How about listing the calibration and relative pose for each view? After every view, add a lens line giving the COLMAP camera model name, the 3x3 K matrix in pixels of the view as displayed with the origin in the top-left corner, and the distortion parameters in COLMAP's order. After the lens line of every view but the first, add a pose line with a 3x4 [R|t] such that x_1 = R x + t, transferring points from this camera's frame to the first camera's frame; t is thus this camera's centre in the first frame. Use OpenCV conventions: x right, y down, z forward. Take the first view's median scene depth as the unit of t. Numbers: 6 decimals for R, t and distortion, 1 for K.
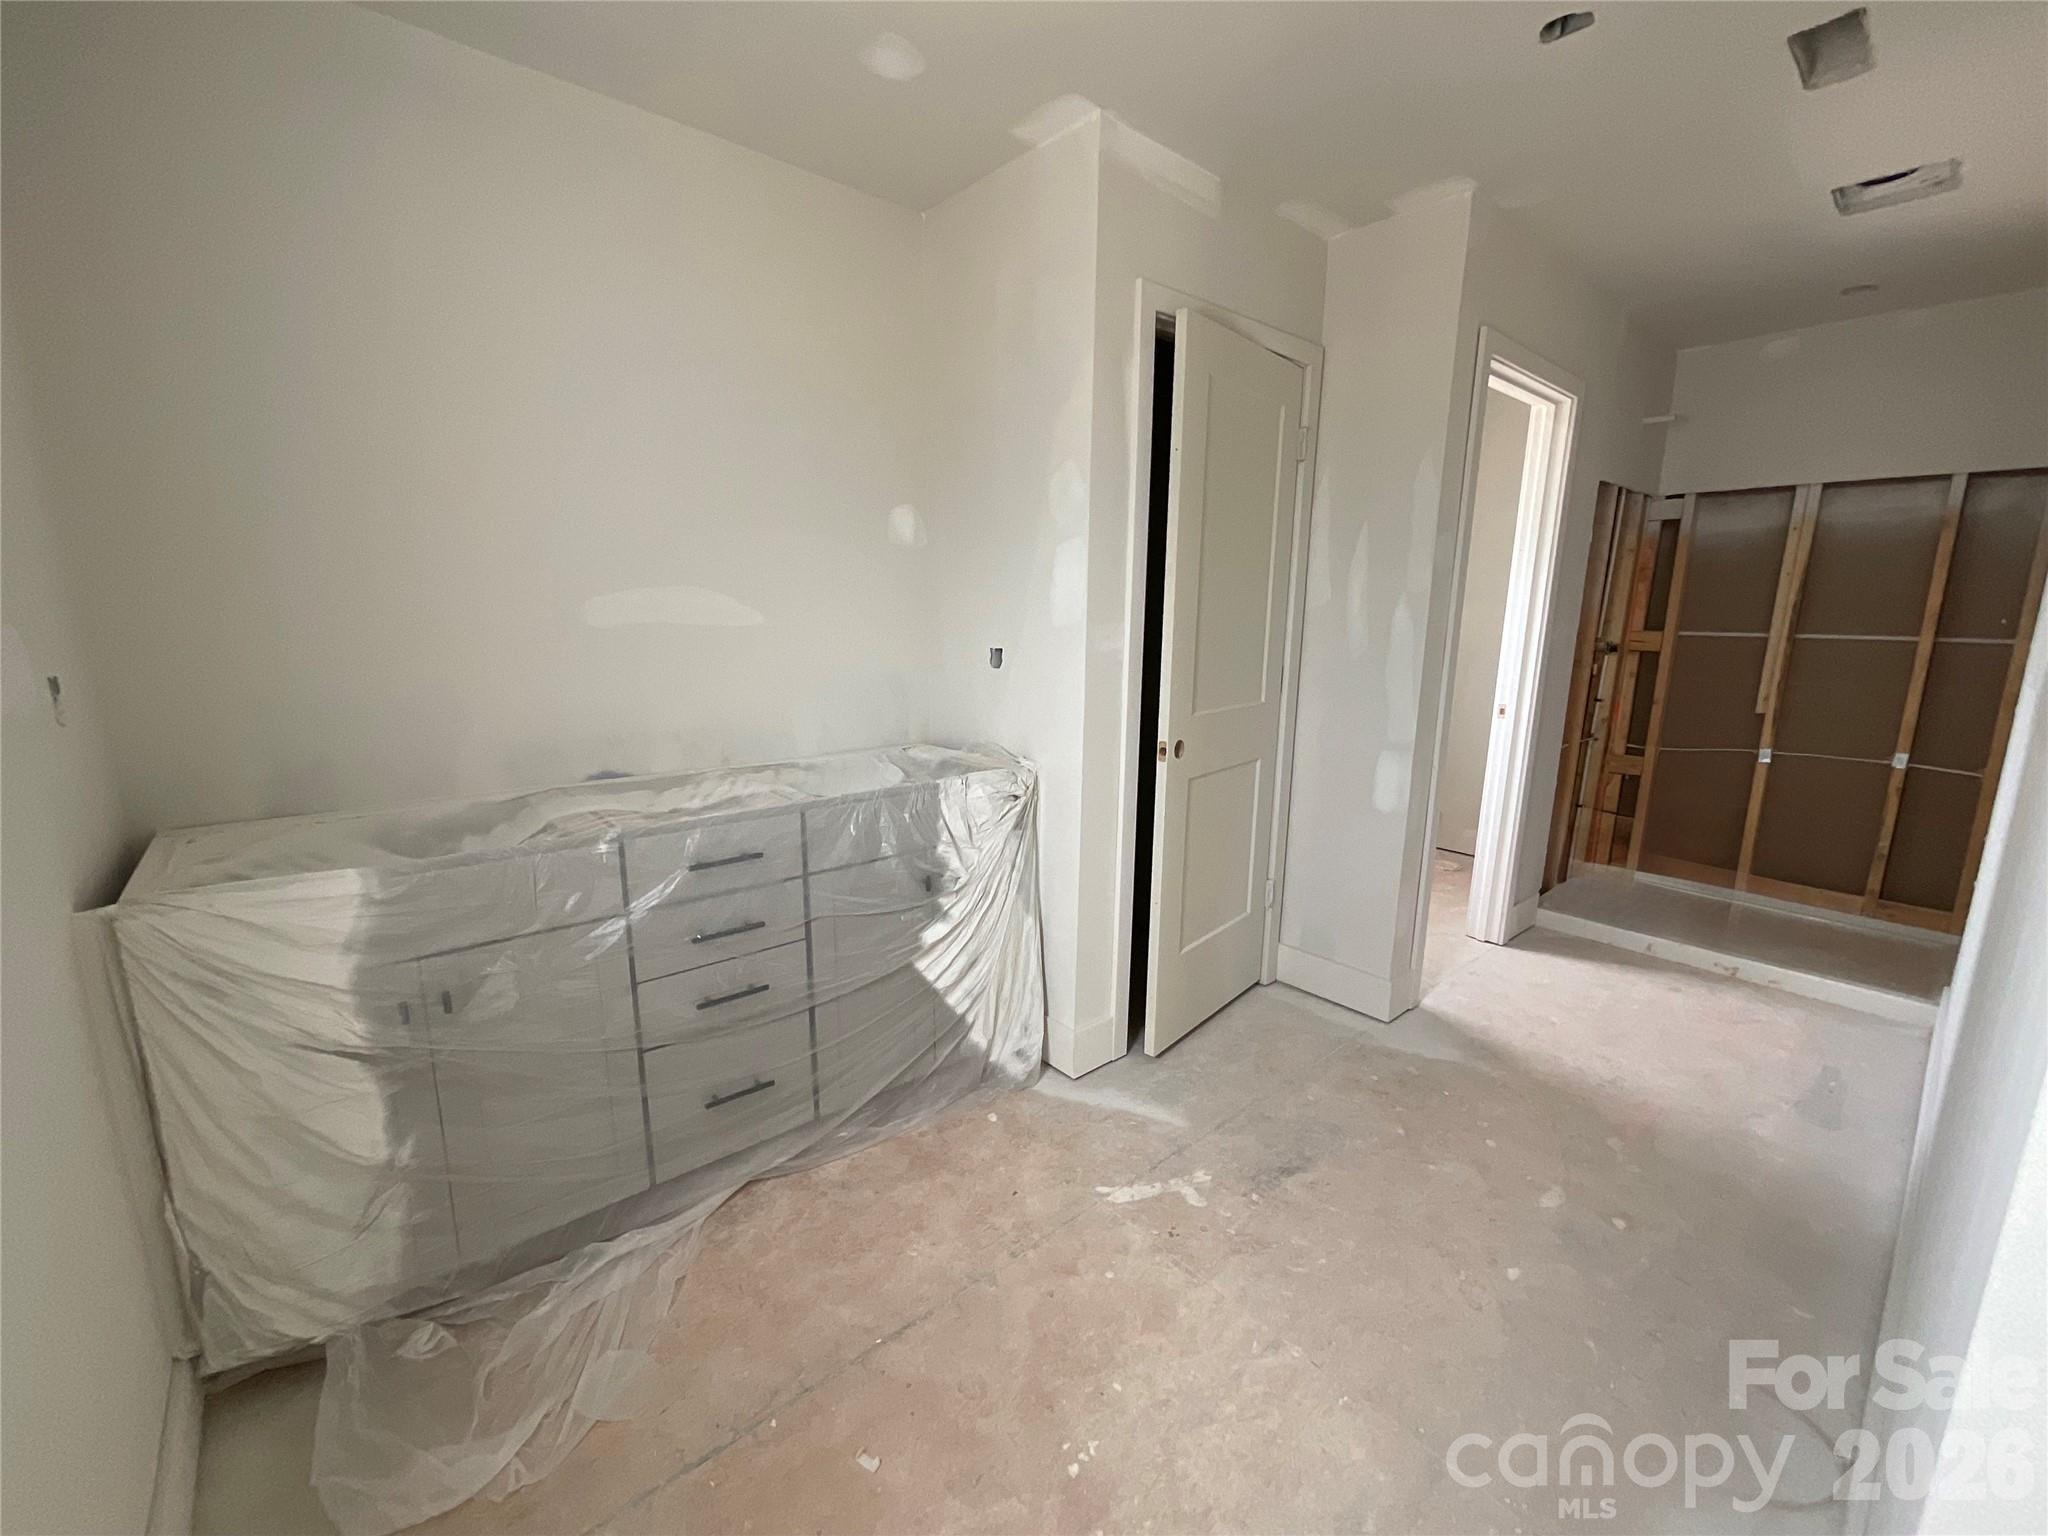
lens RADIAL K [[830.1, 0, 1016.0], [0, 830.1, 770.5], [0, 0, 1]] dist [-0.002963, -0.000111]
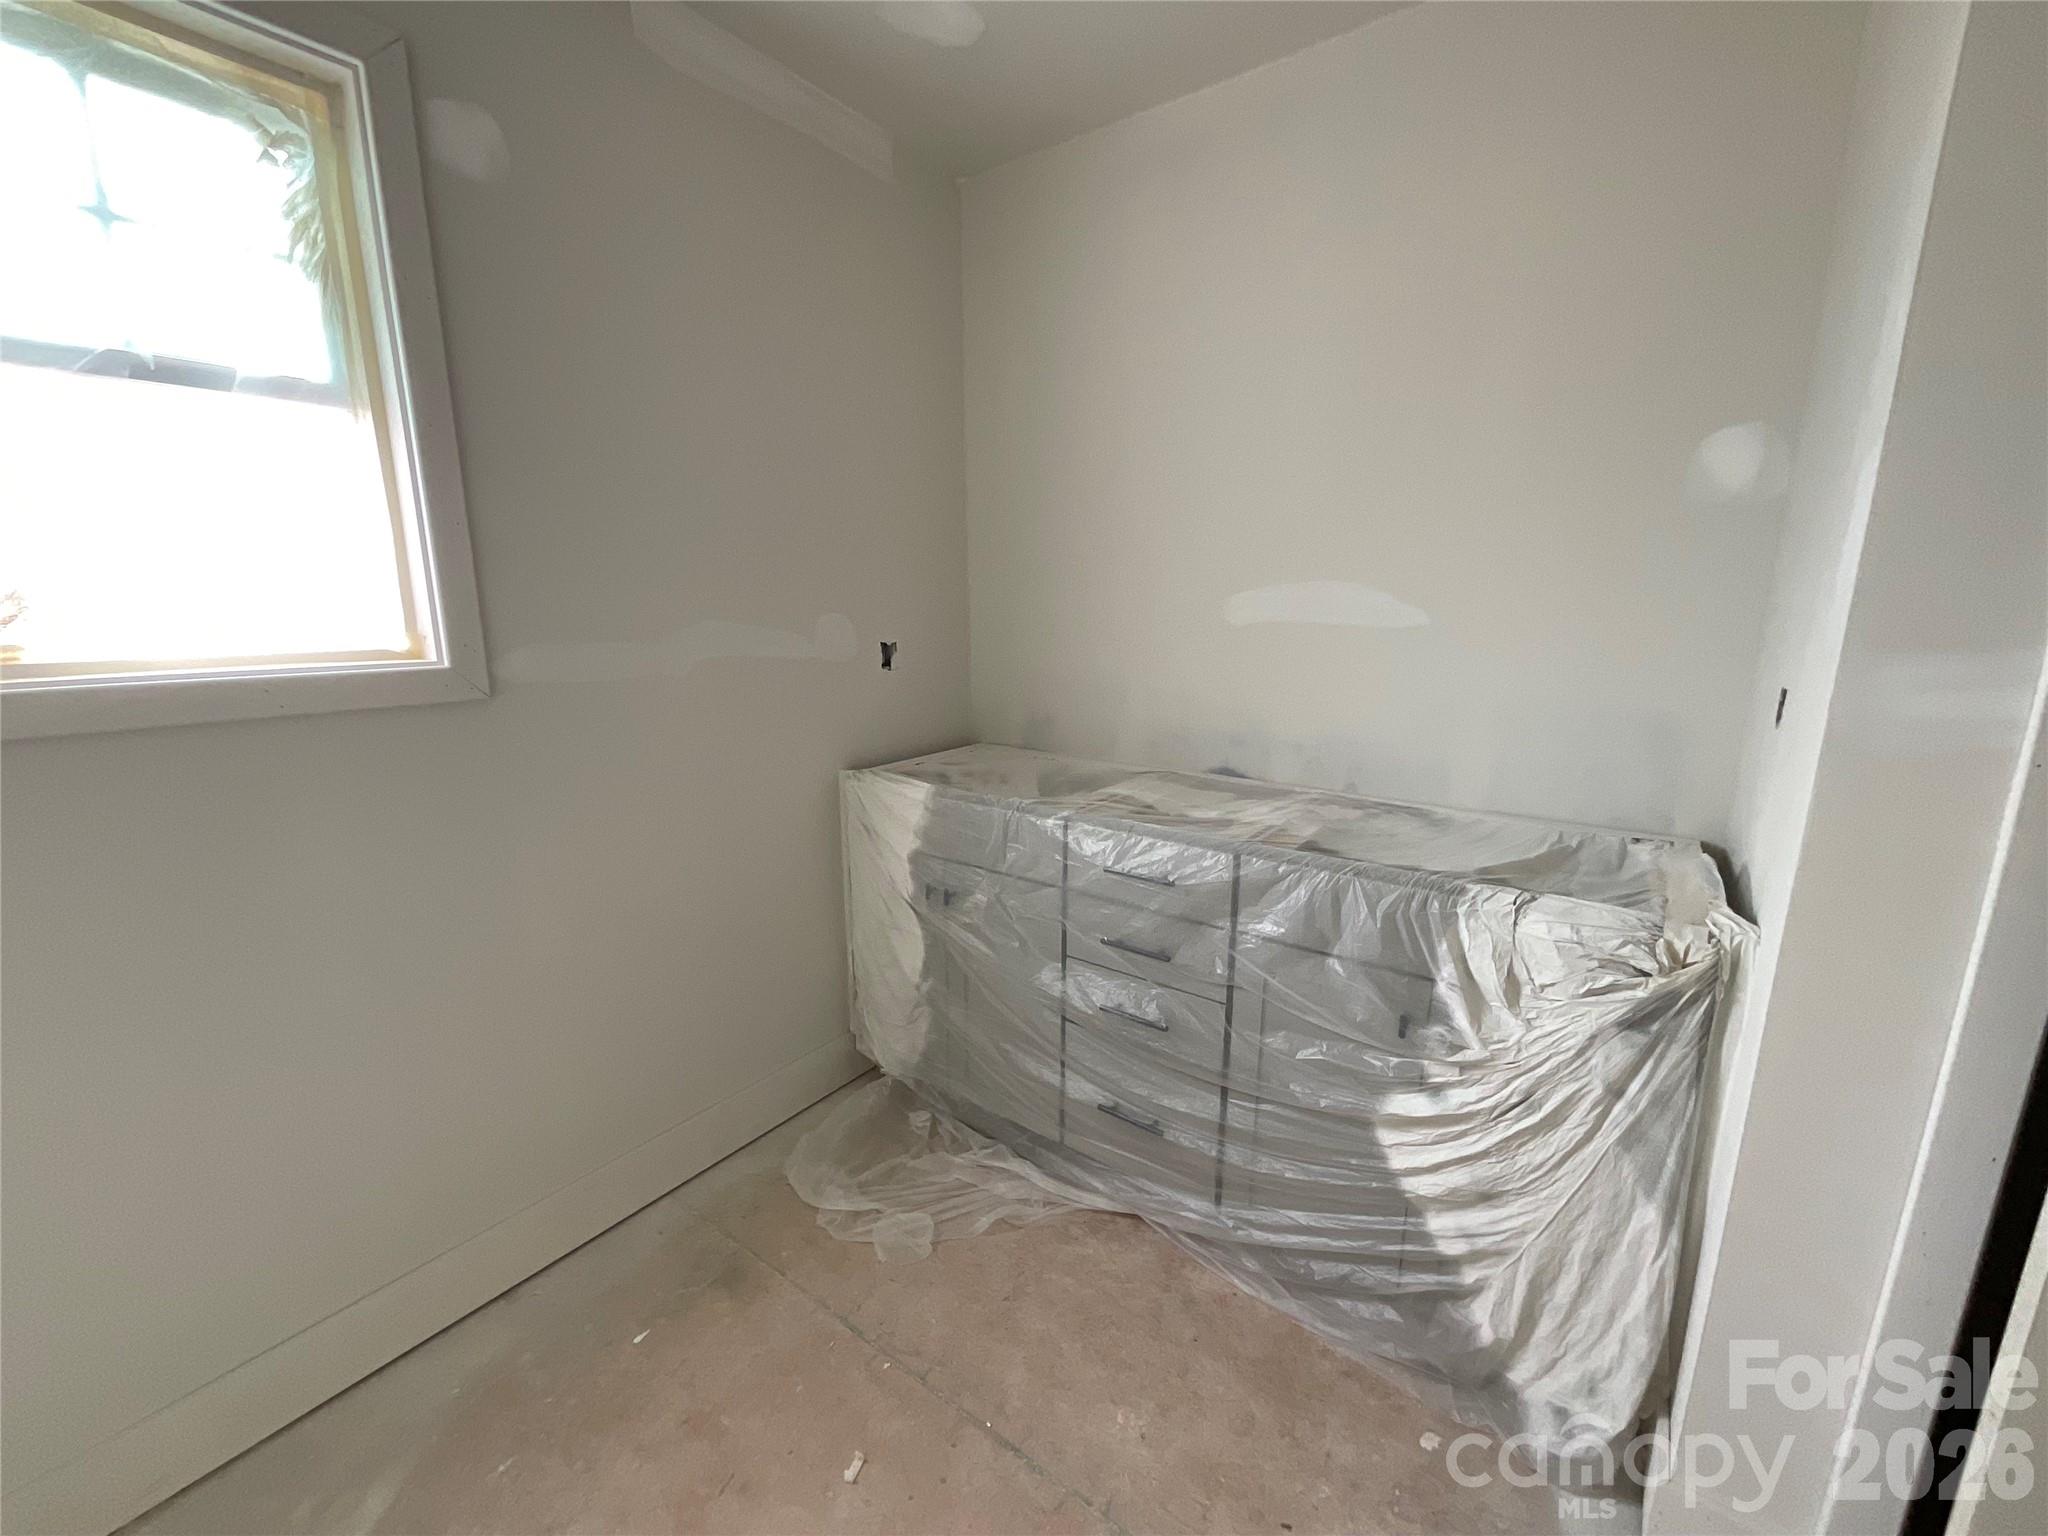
lens RADIAL K [[830.1, 0, 1016.0], [0, 830.1, 770.5], [0, 0, 1]] dist [-0.002963, -0.000111]
pose [[0.233236, 0.195997, -0.952463, 0.404544], [-0.189188, 0.969907, 0.153258, -0.102060], [0.953839, 0.144449, 0.263298, 0.499357]]
